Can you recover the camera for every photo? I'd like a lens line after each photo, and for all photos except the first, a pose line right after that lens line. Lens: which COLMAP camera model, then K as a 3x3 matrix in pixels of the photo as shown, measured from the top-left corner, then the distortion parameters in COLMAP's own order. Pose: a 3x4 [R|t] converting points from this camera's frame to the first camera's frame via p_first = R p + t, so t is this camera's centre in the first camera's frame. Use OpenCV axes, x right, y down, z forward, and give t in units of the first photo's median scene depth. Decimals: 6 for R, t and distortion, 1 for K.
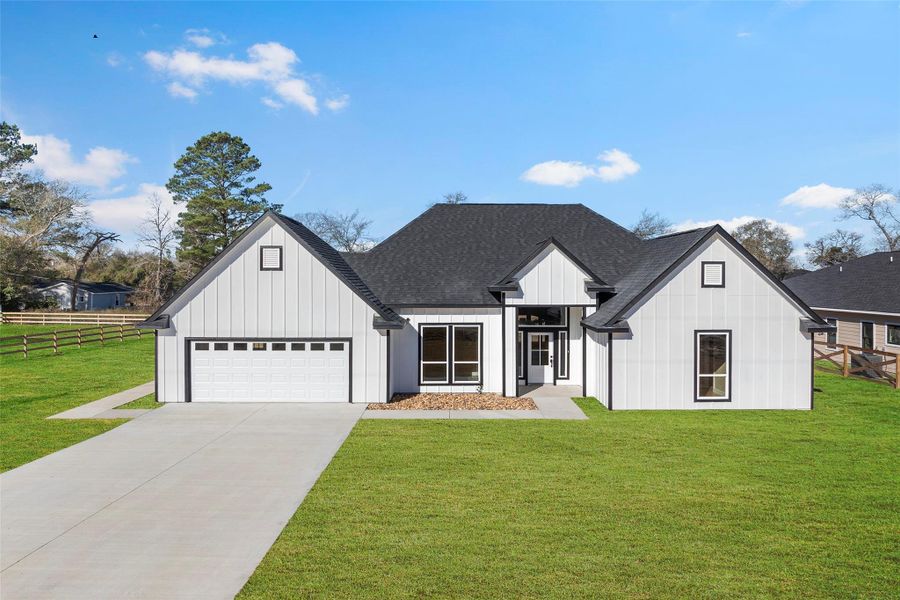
lens RADIAL K [[647.0, 0, 449.0], [0, 647.0, 284.1], [0, 0, 1]] dist [-0.005076, -0.002815]
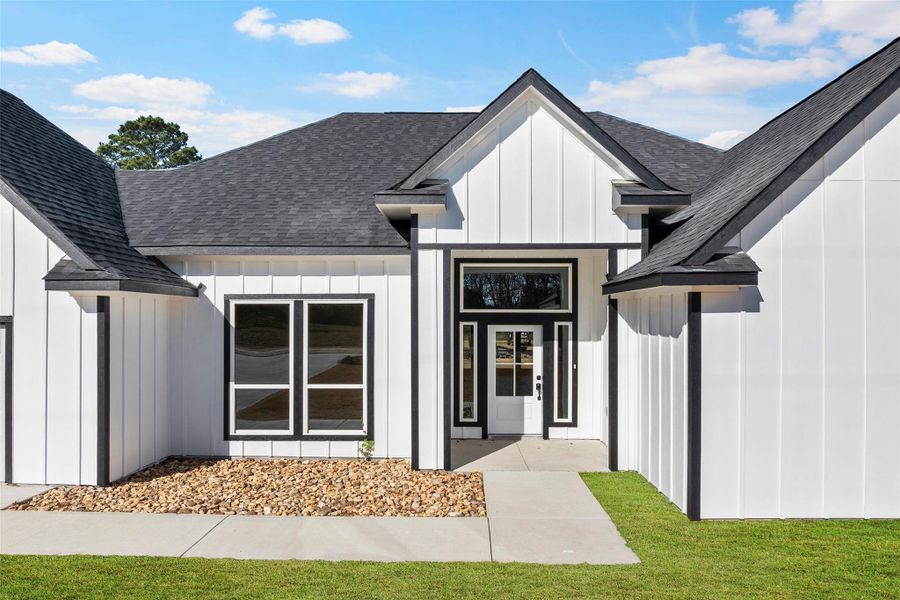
lens RADIAL K [[641.5, 0, 453.0], [0, 641.5, 318.2], [0, 0, 1]] dist [-0.000794, -0.079129]
pose [[0.999893, 0.001537, -0.014579, 0.111486], [-0.001731, 0.999910, -0.013271, 0.081720], [0.014557, 0.013295, 0.999806, 0.578623]]
